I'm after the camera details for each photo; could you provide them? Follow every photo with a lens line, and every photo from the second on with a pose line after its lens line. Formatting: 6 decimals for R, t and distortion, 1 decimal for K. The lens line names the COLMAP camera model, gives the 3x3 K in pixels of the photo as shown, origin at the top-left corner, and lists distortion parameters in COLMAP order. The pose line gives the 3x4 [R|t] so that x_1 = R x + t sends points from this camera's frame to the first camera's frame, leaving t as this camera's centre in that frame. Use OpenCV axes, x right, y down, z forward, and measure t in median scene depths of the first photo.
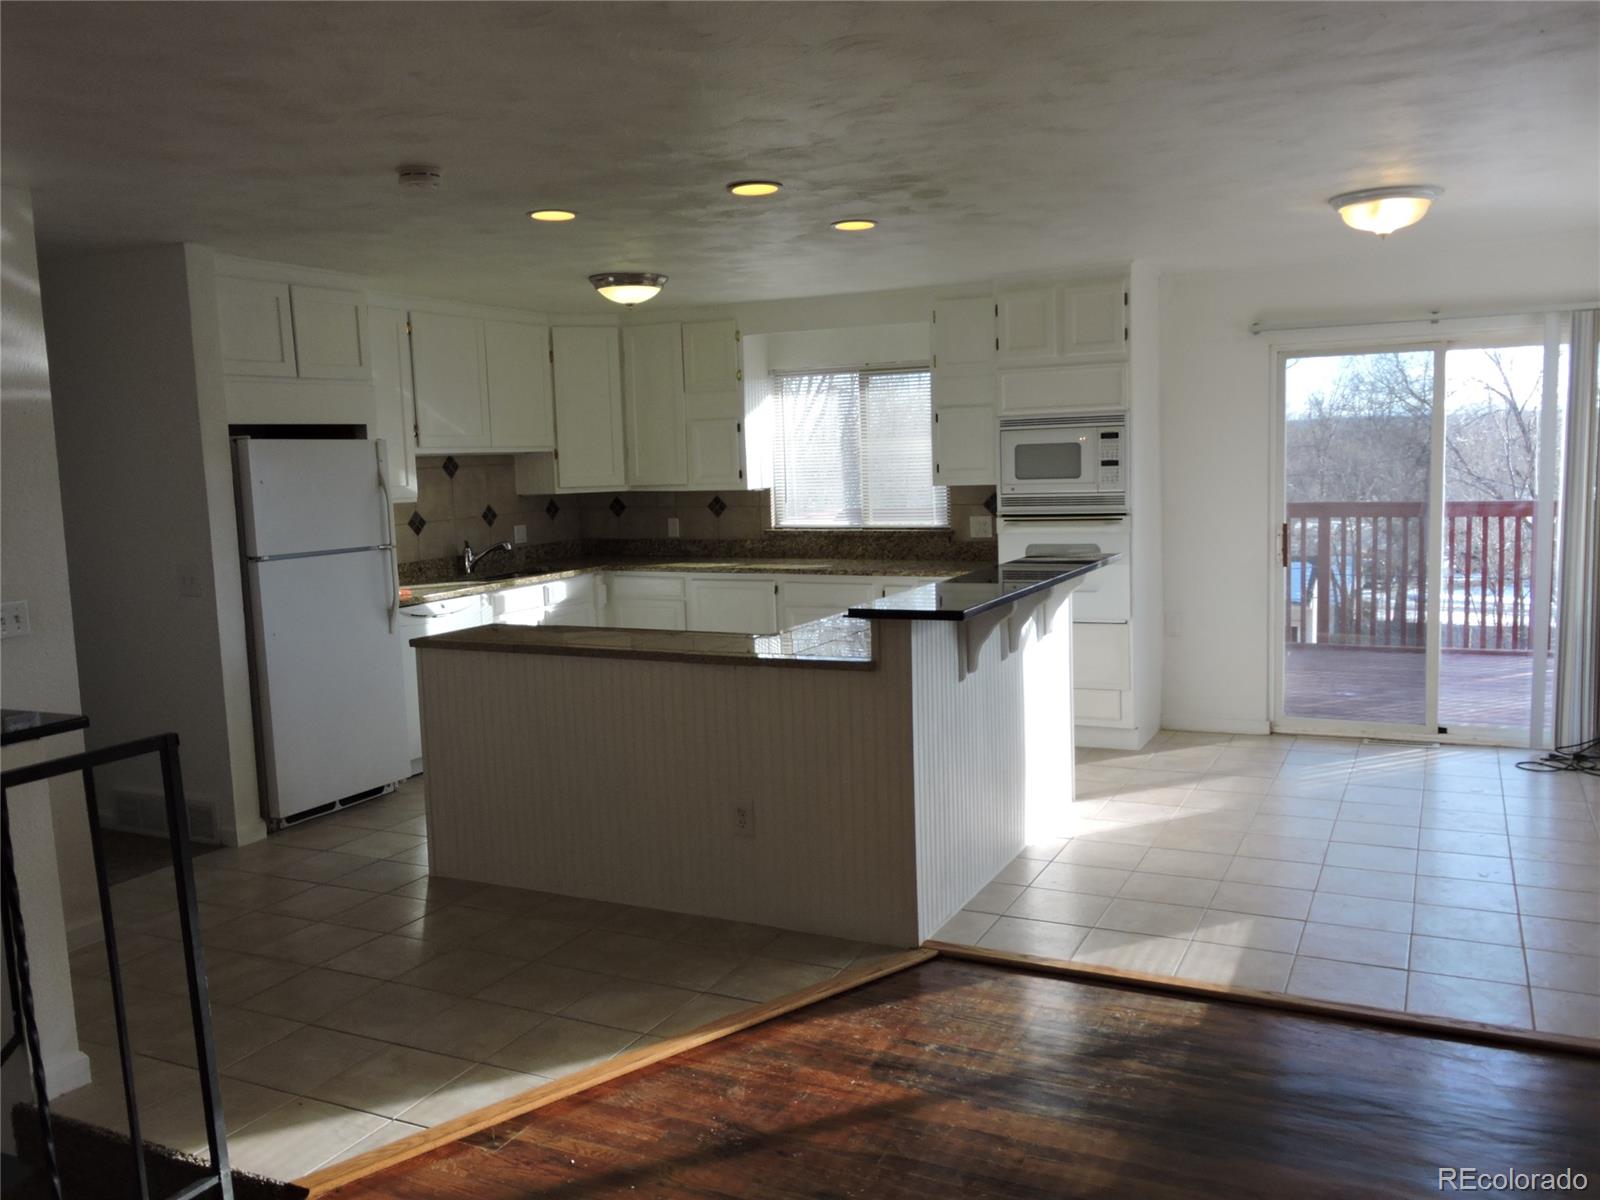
lens RADIAL K [[1273.3, 0, 803.5], [0, 1273.3, 603.9], [0, 0, 1]] dist [0.008520, -0.007890]
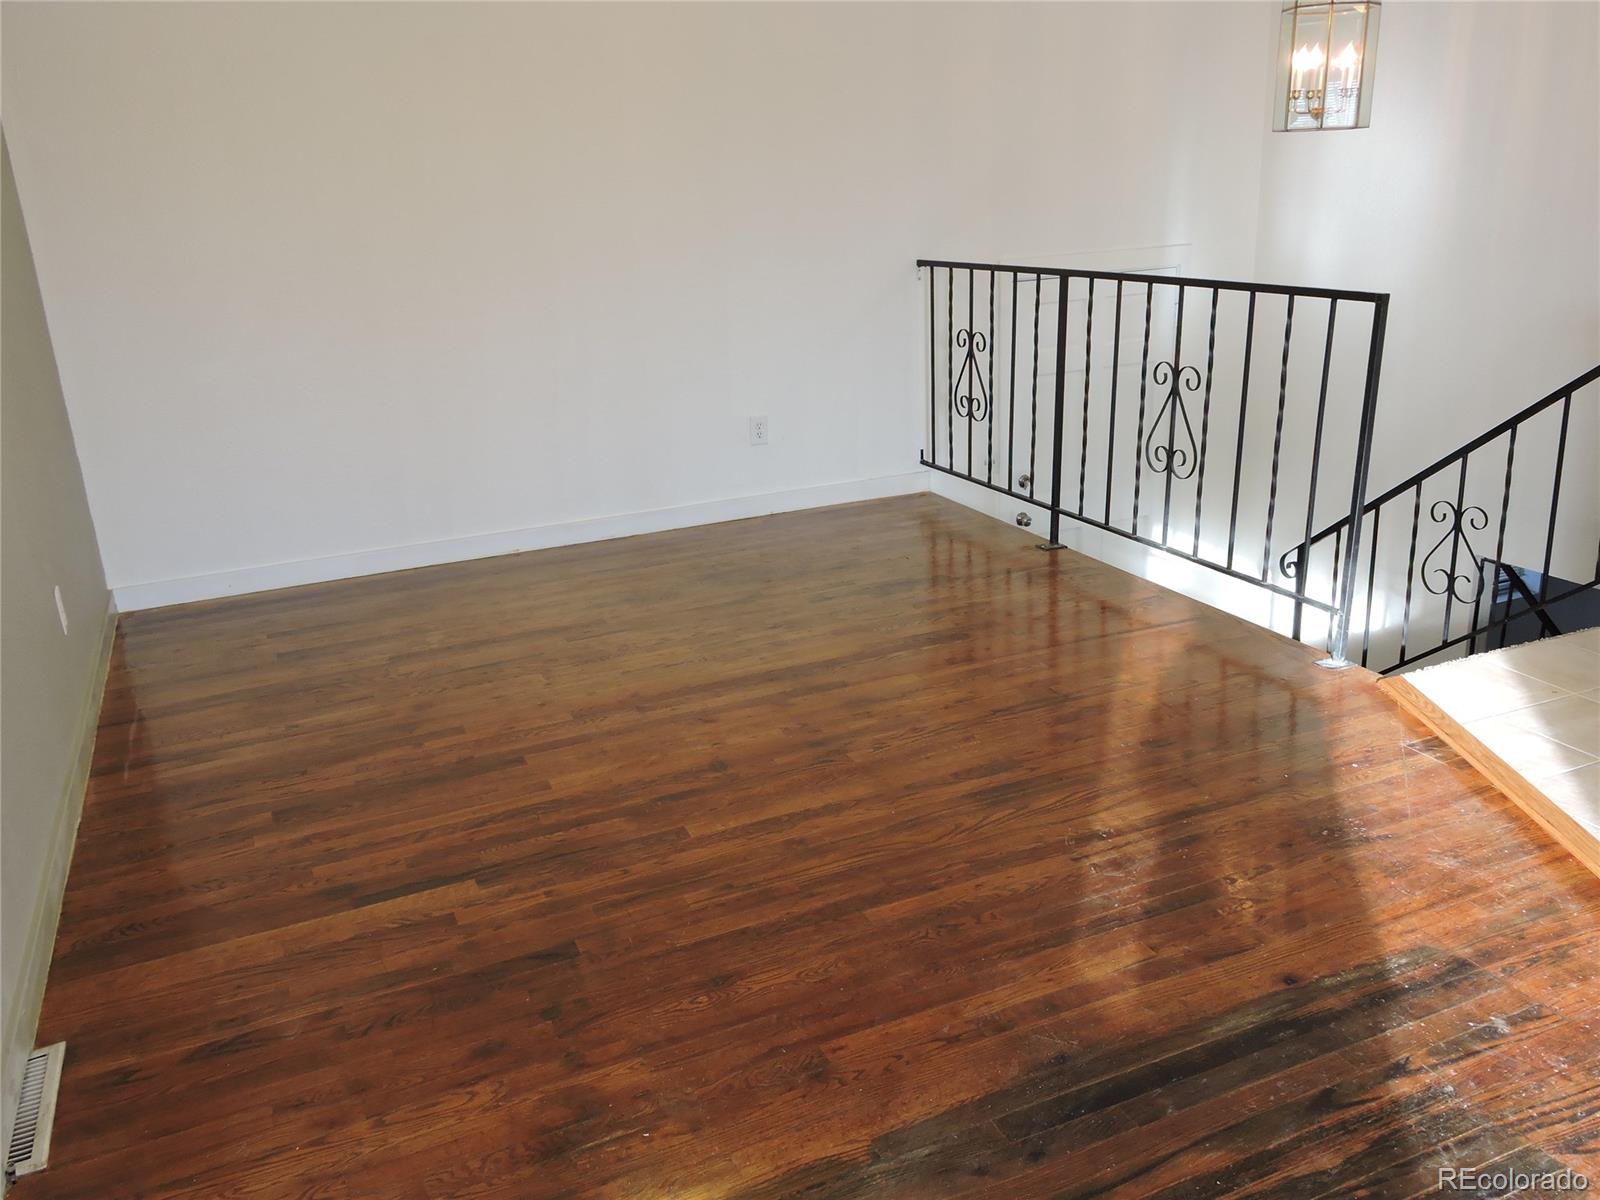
lens RADIAL K [[1273.3, 0, 795.6], [0, 1273.3, 589.7], [0, 0, 1]] dist [0.008520, -0.007890]
pose [[-0.637933, 0.295221, -0.711256, 0.772249], [-0.025496, 0.914996, 0.402656, -0.111786], [0.769669, 0.275002, -0.576180, 1.108265]]
